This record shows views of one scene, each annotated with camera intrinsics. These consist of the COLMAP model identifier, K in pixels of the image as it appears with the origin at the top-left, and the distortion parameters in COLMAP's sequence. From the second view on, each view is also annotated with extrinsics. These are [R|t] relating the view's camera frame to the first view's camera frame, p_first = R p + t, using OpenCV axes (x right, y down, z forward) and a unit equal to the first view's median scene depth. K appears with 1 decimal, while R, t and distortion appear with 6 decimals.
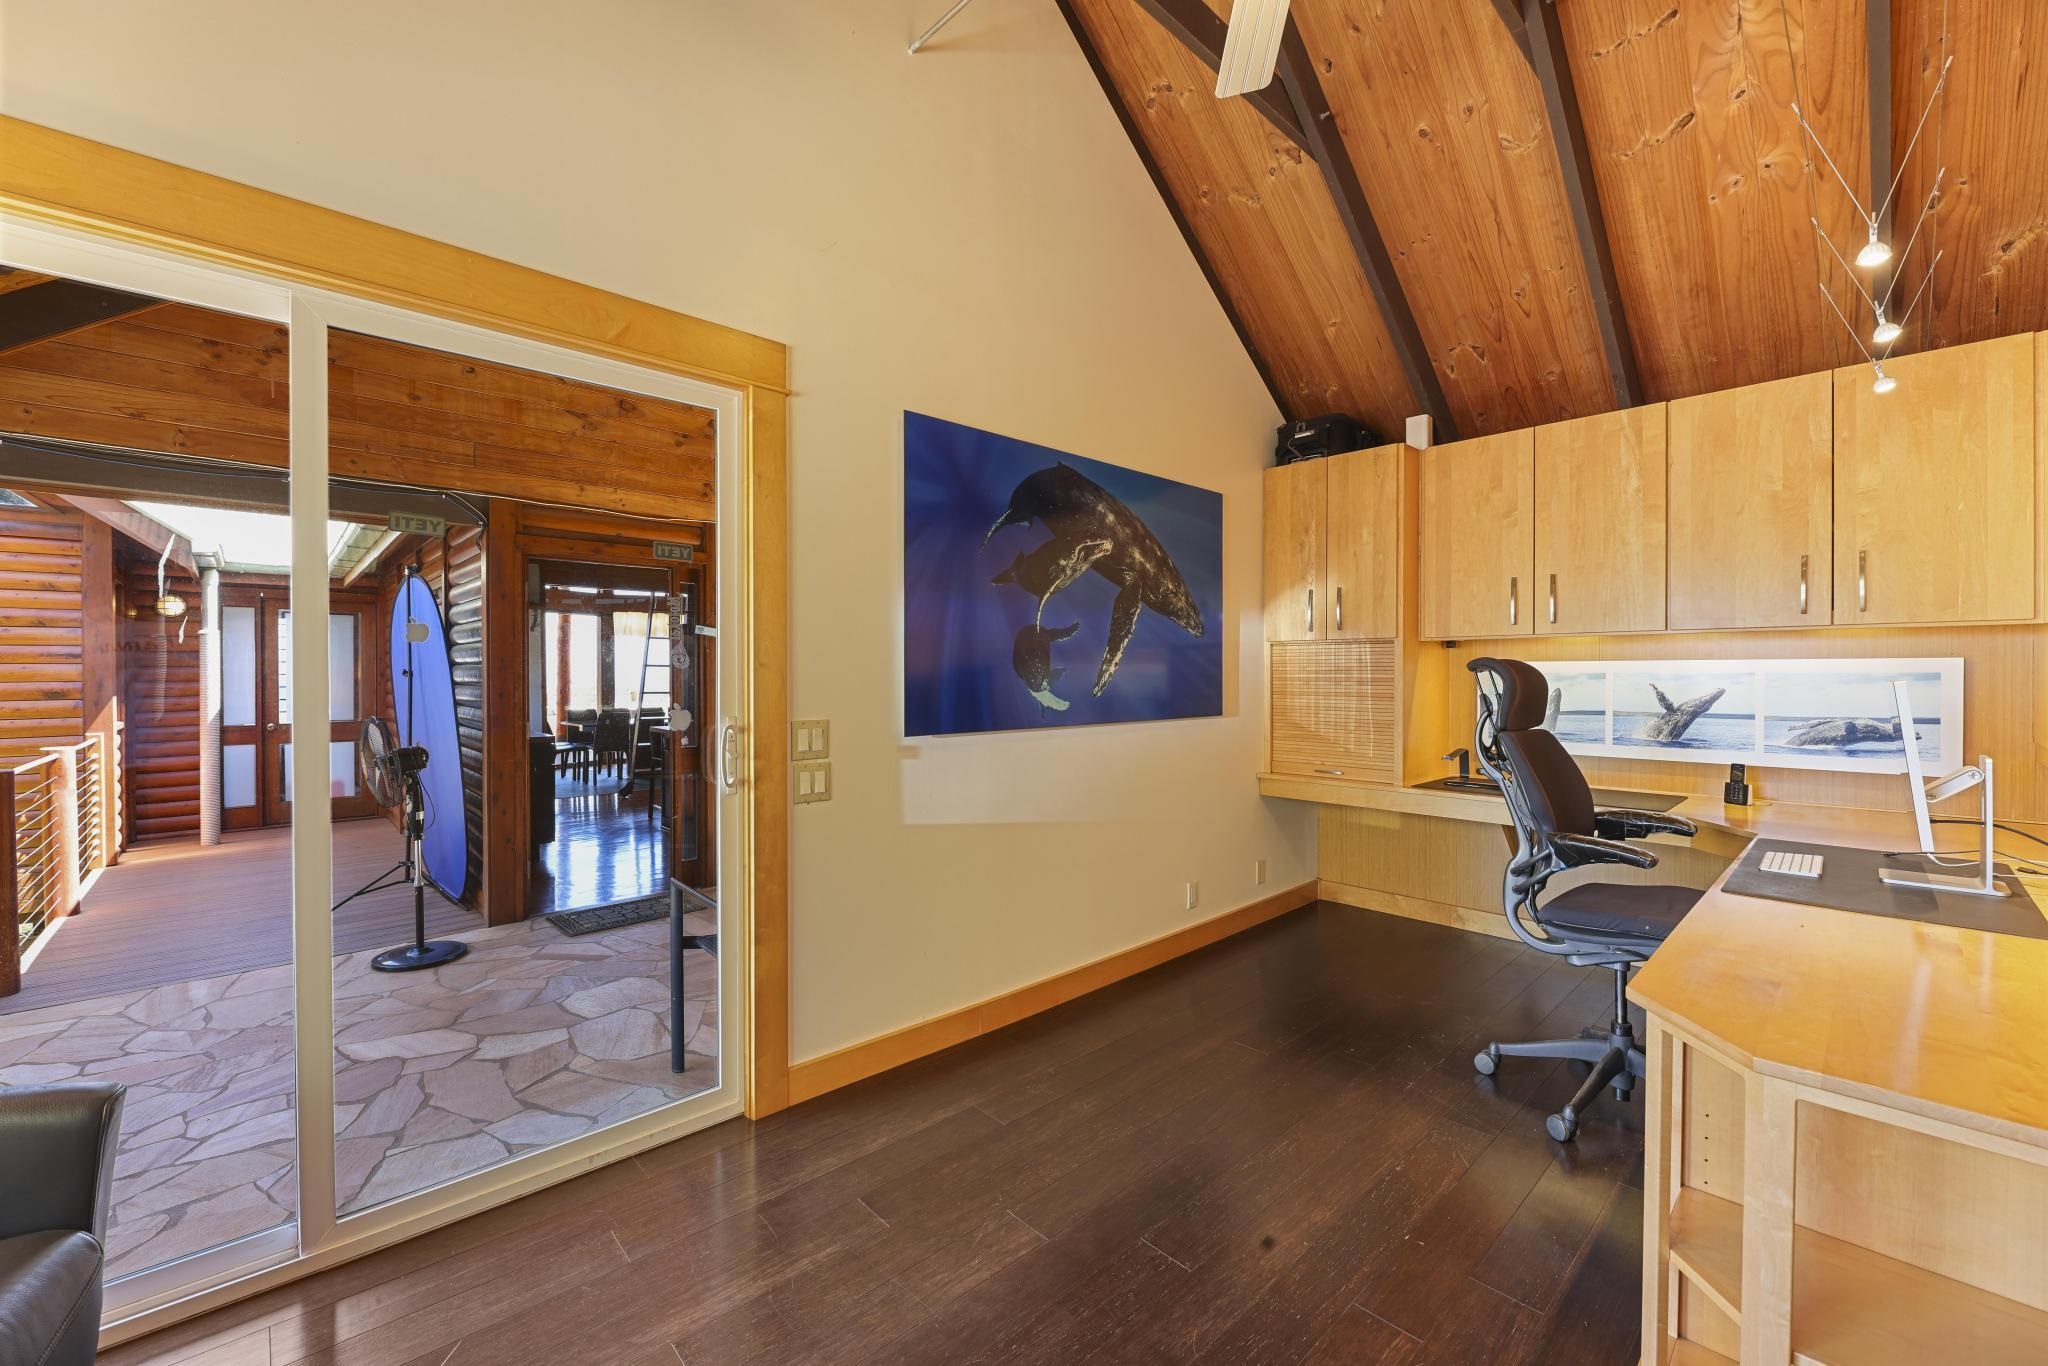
lens RADIAL K [[838.8, 0, 1008.9], [0, 838.8, 673.7], [0, 0, 1]] dist [0.001584, -0.001548]
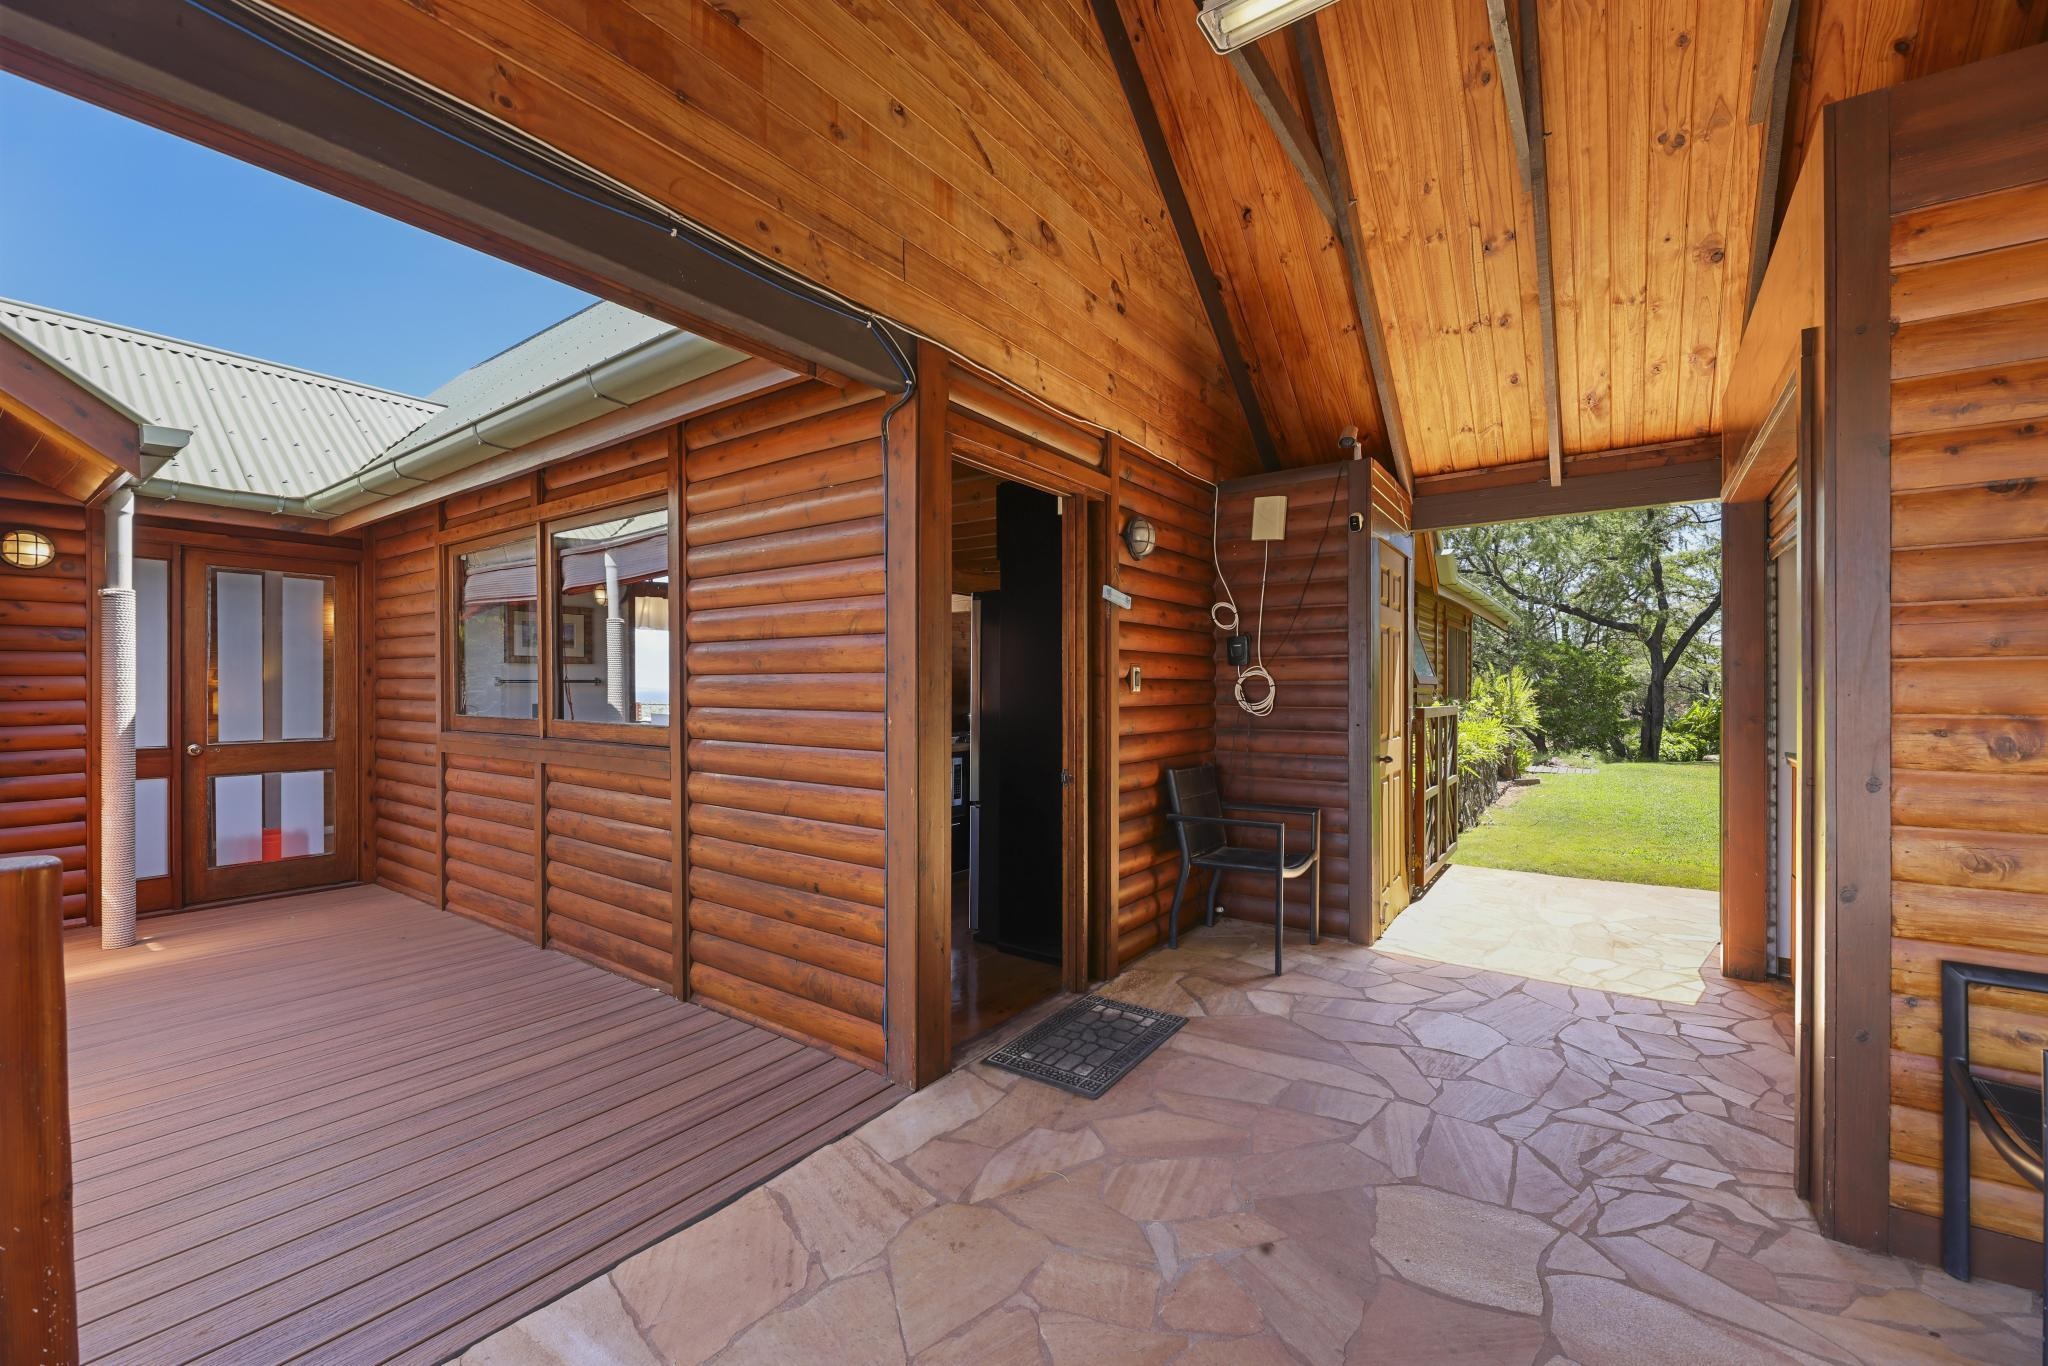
lens RADIAL K [[838.8, 0, 1016.1], [0, 838.8, 687.9], [0, 0, 1]] dist [0.001584, -0.001548]
pose [[0.980578, 0.002546, 0.196115, -0.664274], [-0.001754, 0.999990, -0.004210, 0.030390], [-0.196123, 0.003785, 0.980572, 0.423711]]
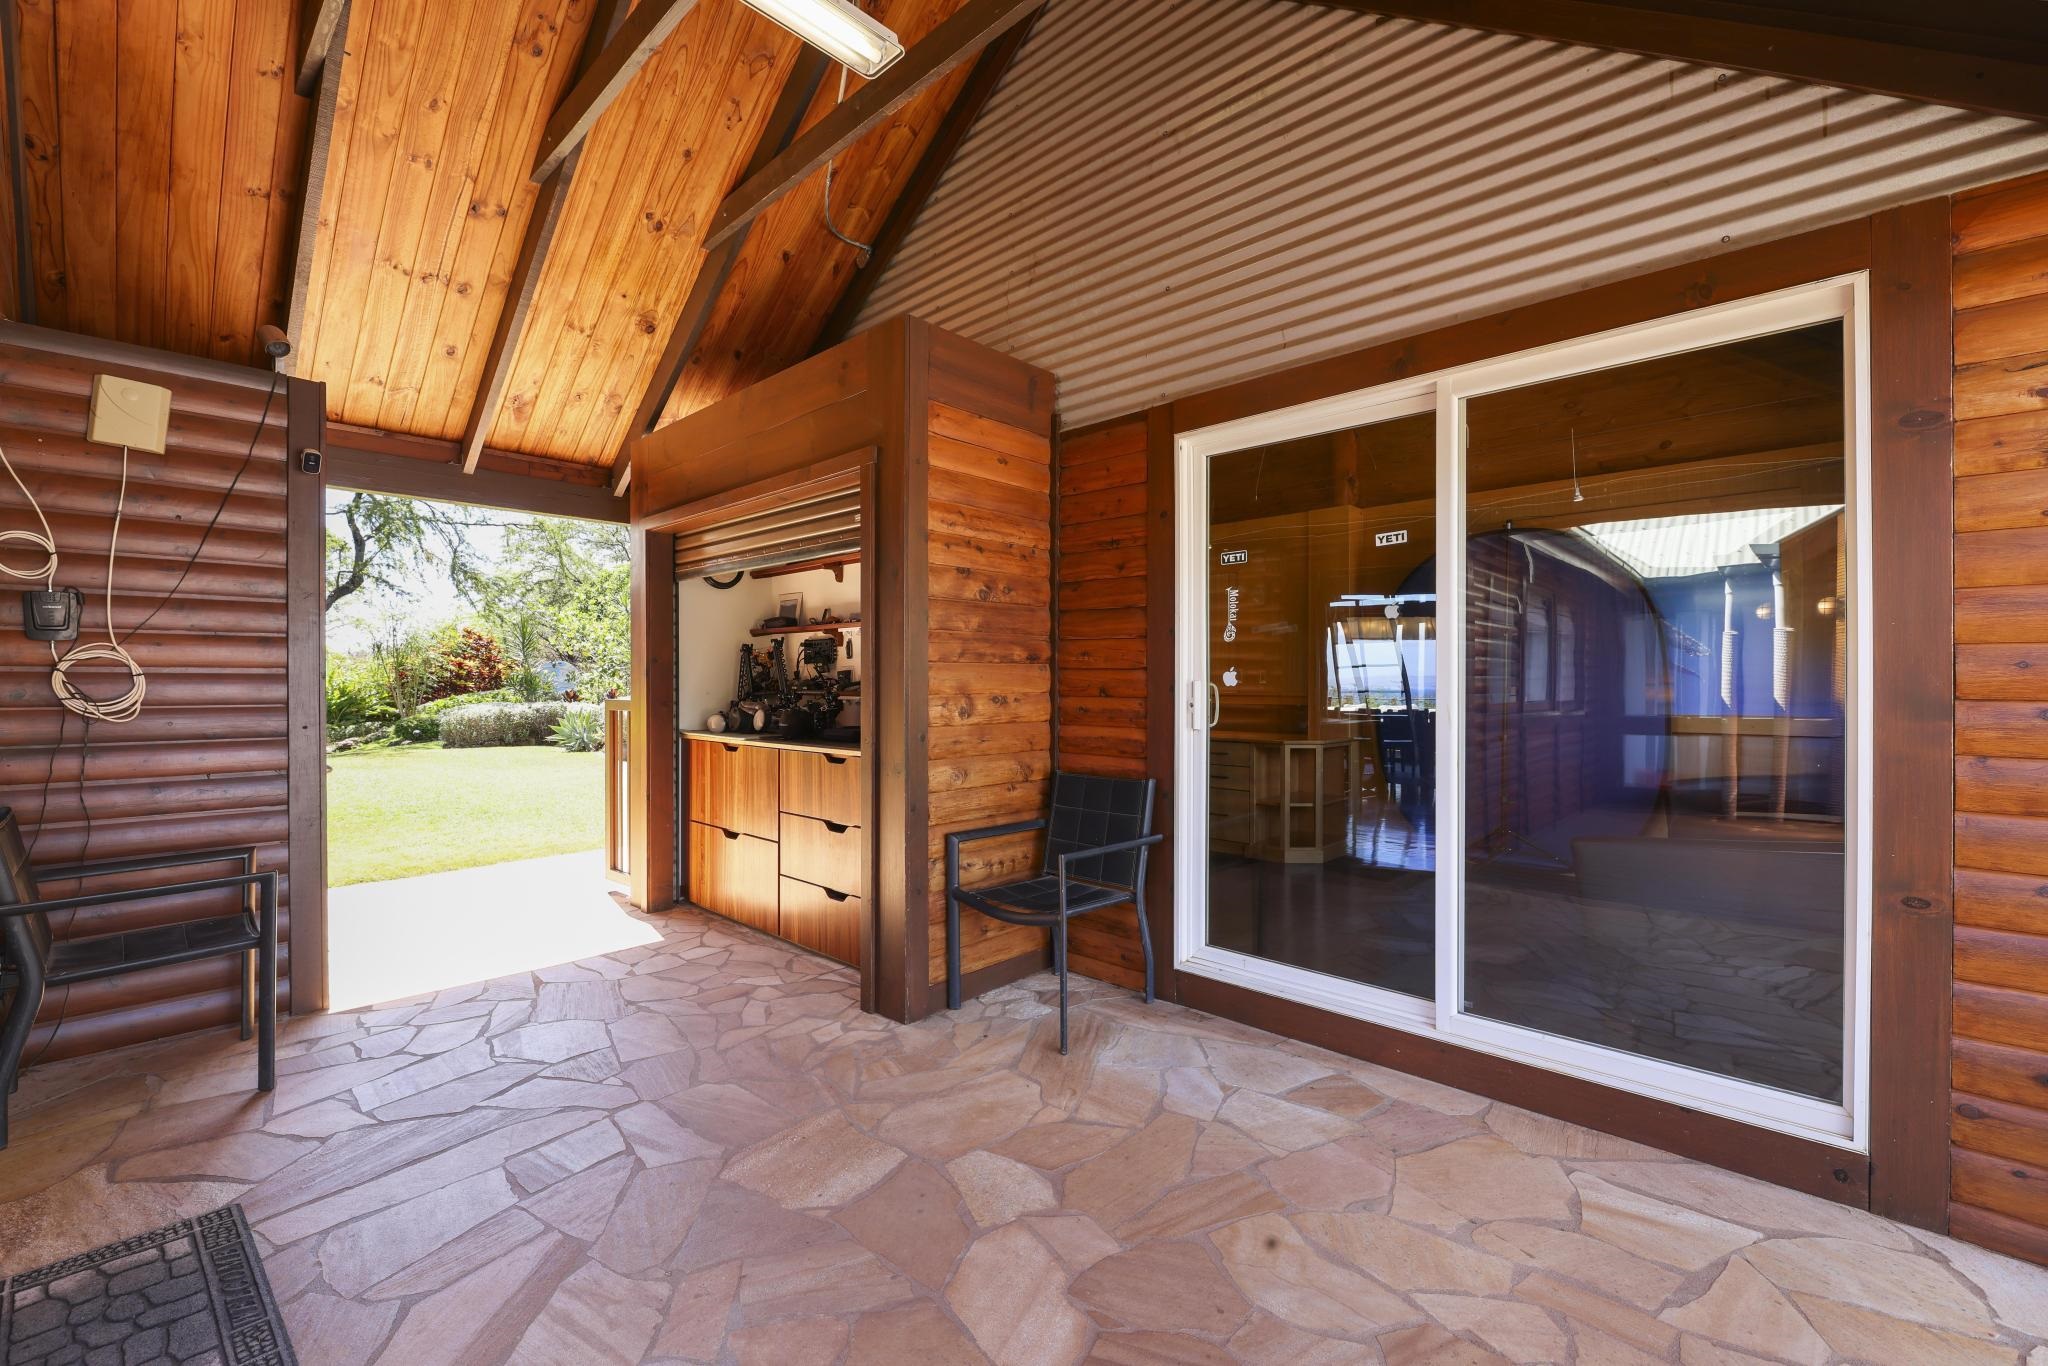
lens RADIAL K [[838.8, 0, 1006.5], [0, 838.8, 680.3], [0, 0, 1]] dist [0.001584, -0.001548]
pose [[-0.059145, 0.003799, 0.998242, -0.850759], [0.002389, 0.999990, -0.003665, 0.031103], [-0.998247, 0.002168, -0.059153, 0.706126]]
